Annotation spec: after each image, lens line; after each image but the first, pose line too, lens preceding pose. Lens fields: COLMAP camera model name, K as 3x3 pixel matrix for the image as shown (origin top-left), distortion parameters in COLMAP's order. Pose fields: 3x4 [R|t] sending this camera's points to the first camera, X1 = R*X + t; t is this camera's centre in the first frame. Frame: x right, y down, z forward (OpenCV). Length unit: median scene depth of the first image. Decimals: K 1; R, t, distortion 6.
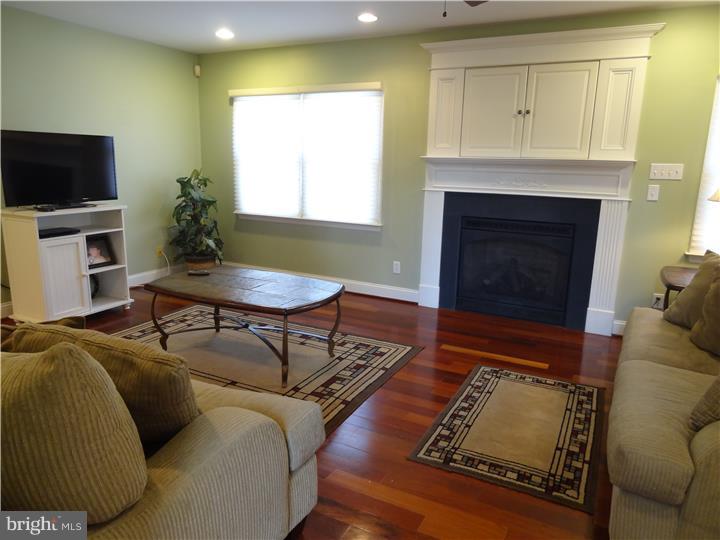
lens RADIAL K [[502.7, 0, 360.0], [0, 502.7, 270.0], [0, 0, 1]] dist [-0.000907, 0.006825]
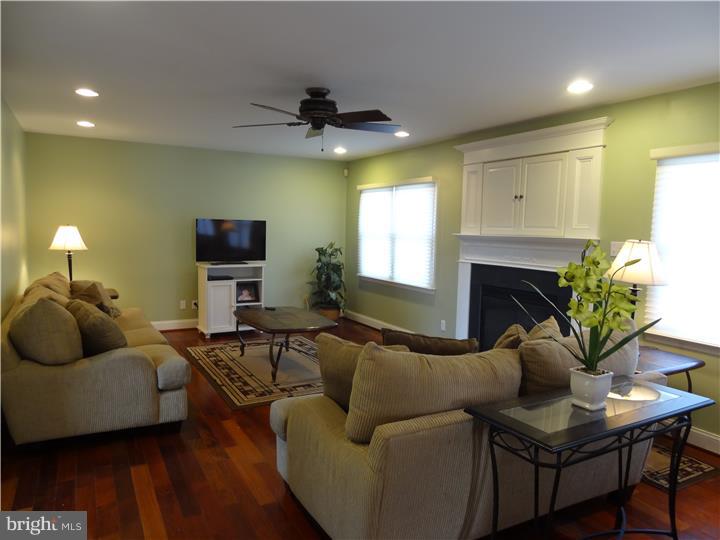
lens RADIAL K [[502.7, 0, 360.0], [0, 502.7, 270.0], [0, 0, 1]] dist [-0.000907, 0.006825]
pose [[0.835987, 0.042979, -0.547064, 0.615068], [-0.122060, 0.986517, -0.109021, 0.020849], [0.535002, 0.157914, 0.829961, -0.119670]]
